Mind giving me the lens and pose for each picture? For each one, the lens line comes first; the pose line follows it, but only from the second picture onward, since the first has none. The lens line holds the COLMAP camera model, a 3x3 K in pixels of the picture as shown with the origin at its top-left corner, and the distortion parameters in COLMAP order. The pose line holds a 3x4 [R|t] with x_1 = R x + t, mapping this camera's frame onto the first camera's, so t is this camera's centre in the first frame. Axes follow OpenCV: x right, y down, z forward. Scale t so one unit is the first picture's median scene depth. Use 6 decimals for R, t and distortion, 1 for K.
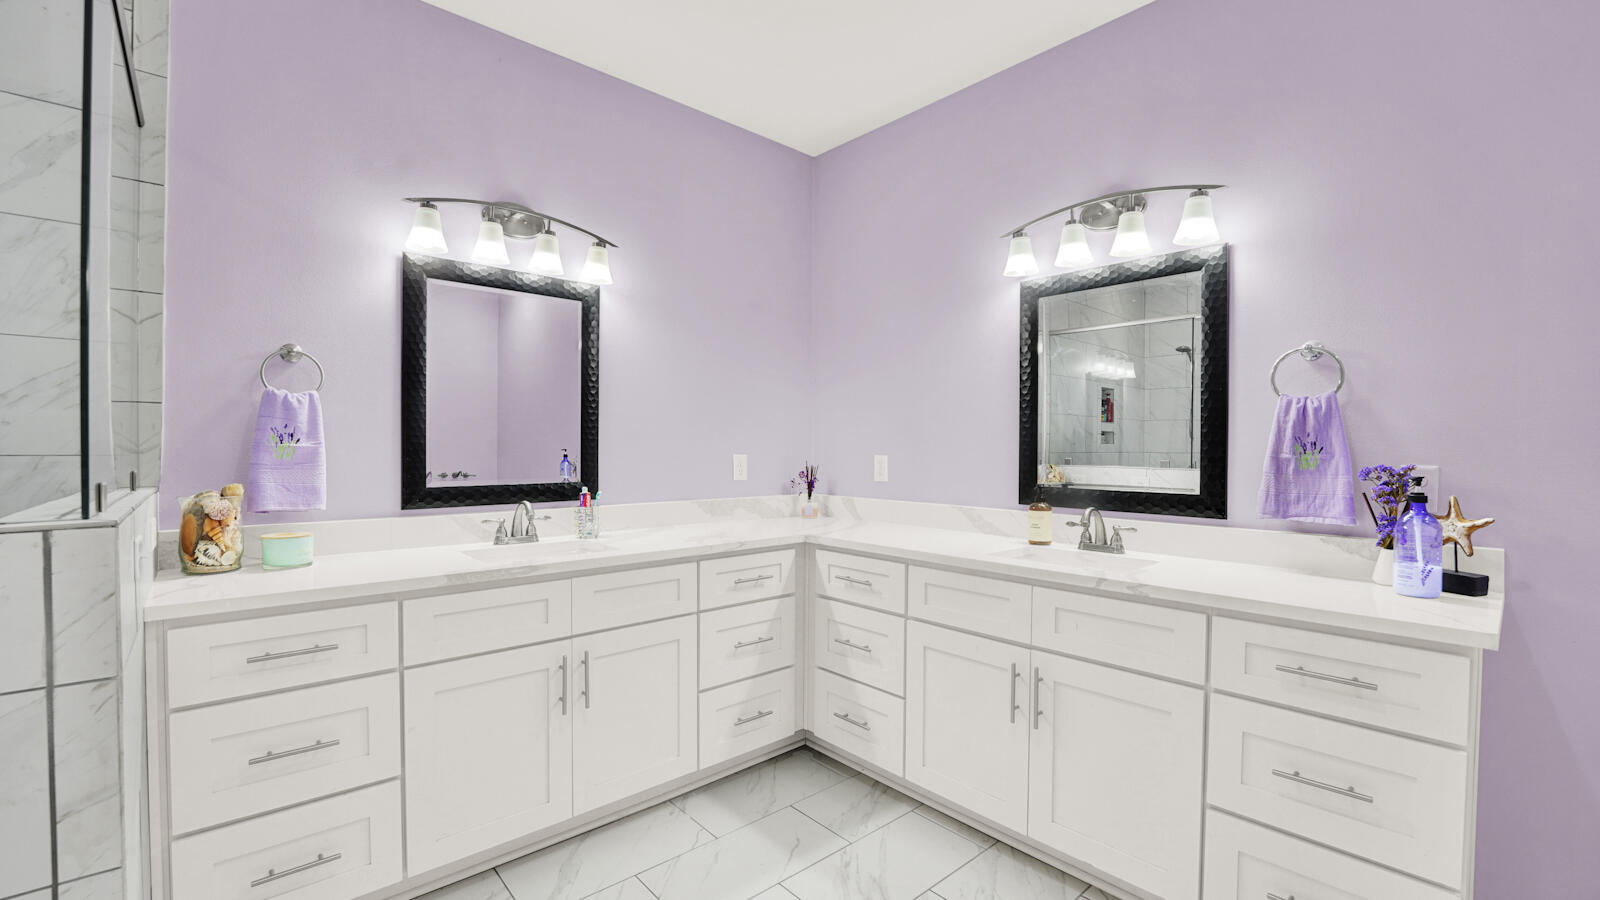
lens RADIAL K [[664.3, 0, 793.7], [0, 664.3, 452.2], [0, 0, 1]] dist [-0.030616, 0.003980]
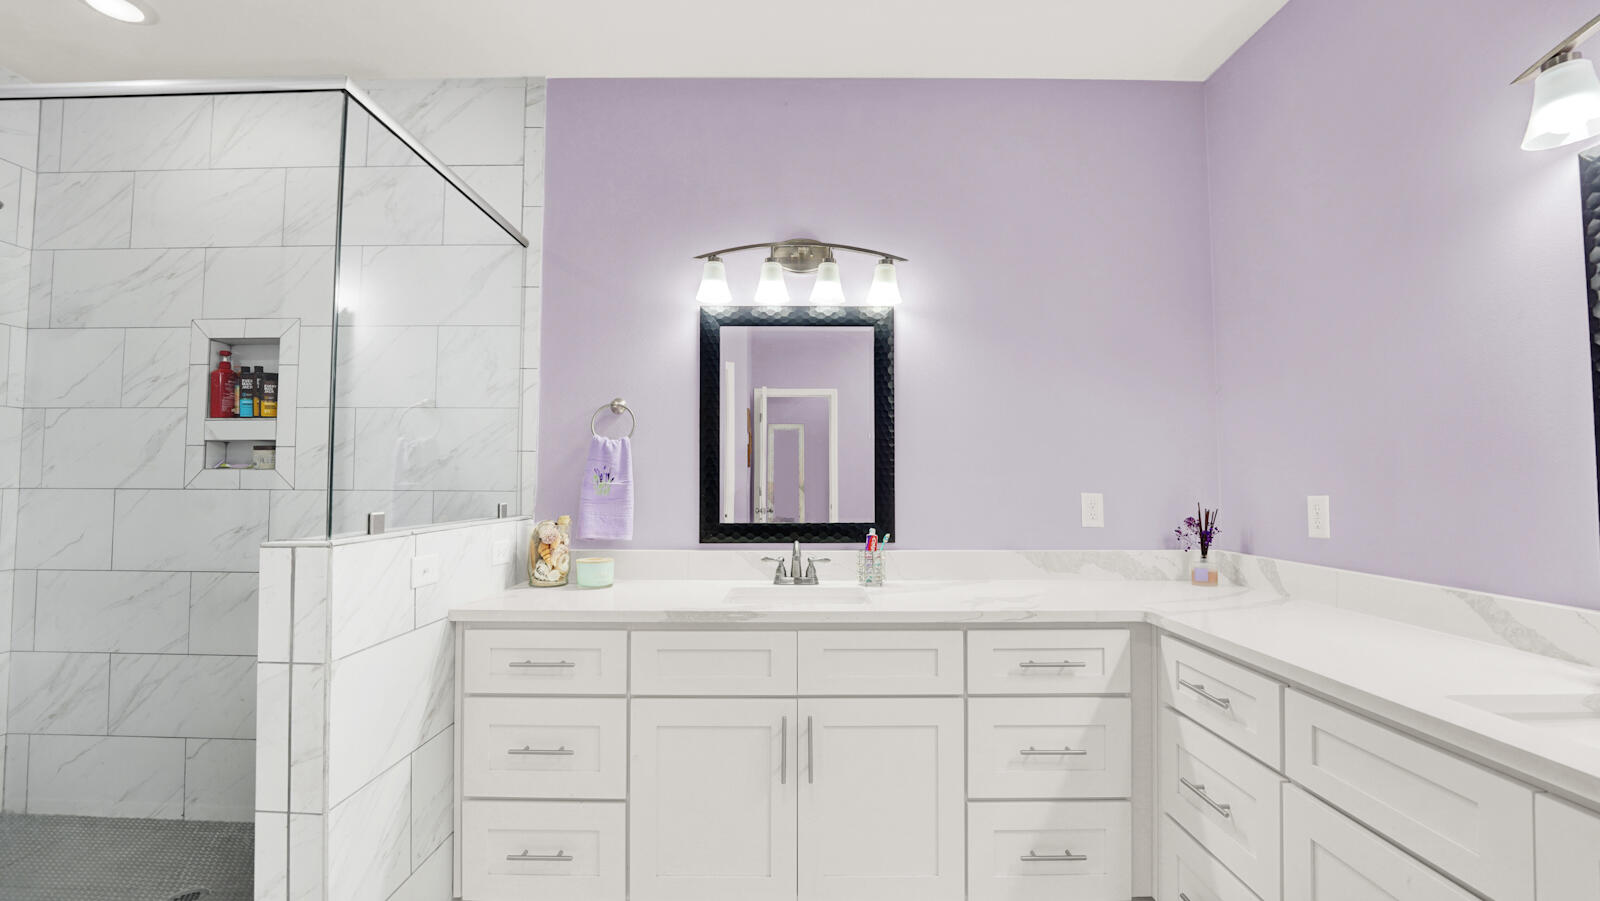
lens RADIAL K [[664.3, 0, 797.0], [0, 664.3, 451.2], [0, 0, 1]] dist [-0.030616, 0.003980]
pose [[0.743414, -0.034953, -0.667918, 0.269250], [-0.002022, 0.998512, -0.054503, -0.004111], [0.668829, 0.041869, 0.742236, 0.314352]]
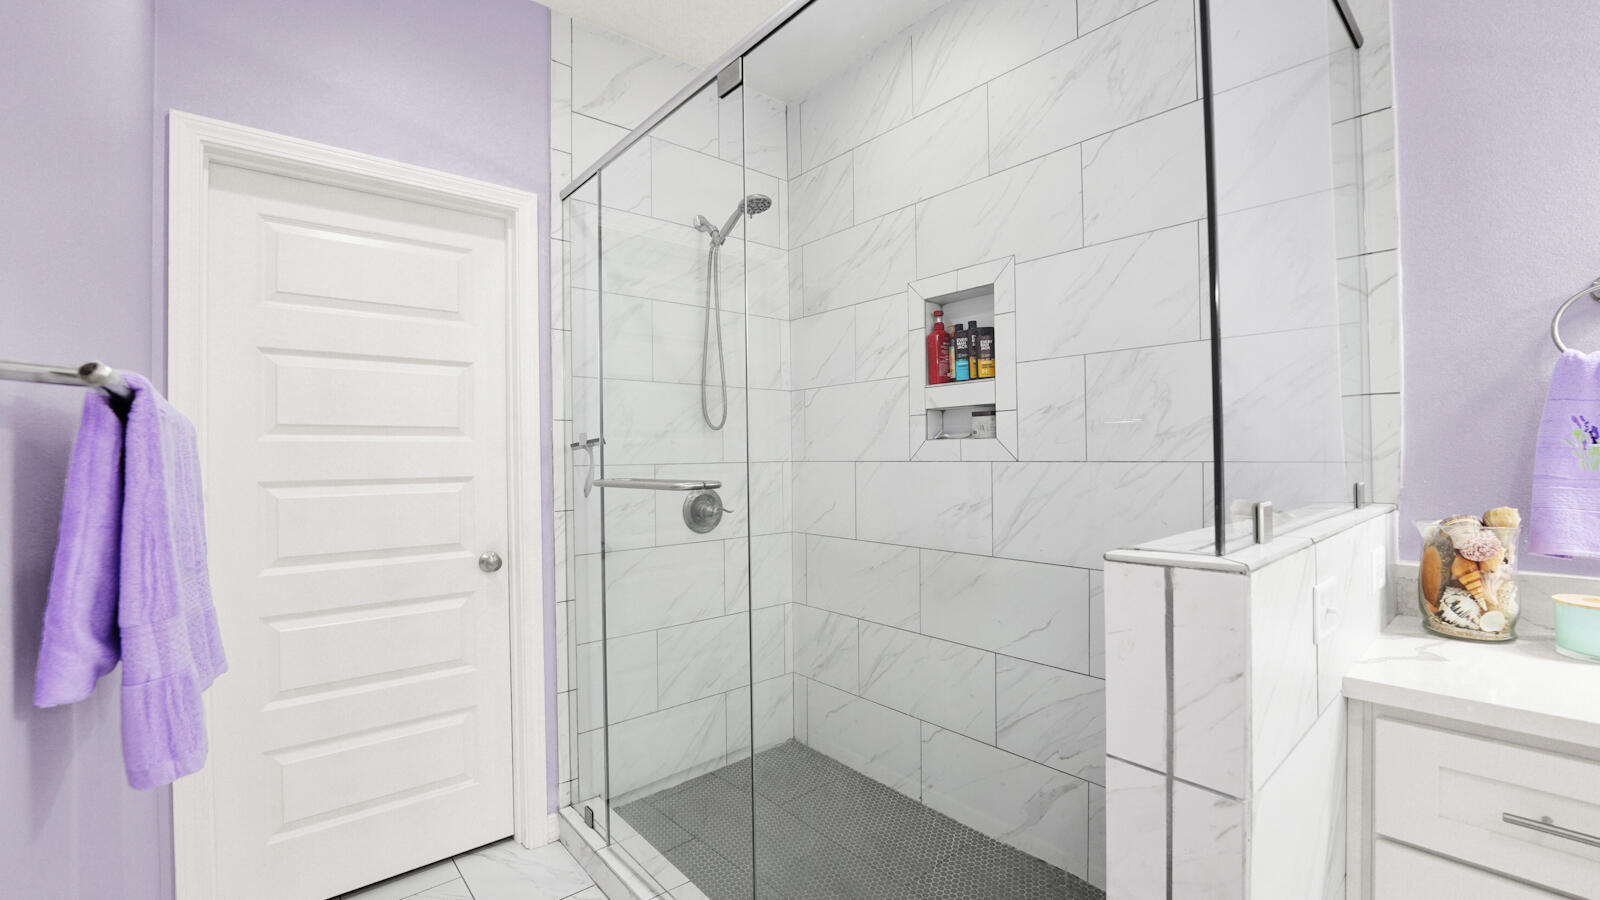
lens RADIAL K [[664.3, 0, 797.8], [0, 664.3, 453.0], [0, 0, 1]] dist [-0.030616, 0.003980]
pose [[-0.017613, -0.009106, -0.999803, -0.182204], [0.004369, 0.999948, -0.009184, -0.002075], [0.999835, -0.004530, -0.017572, 0.271633]]
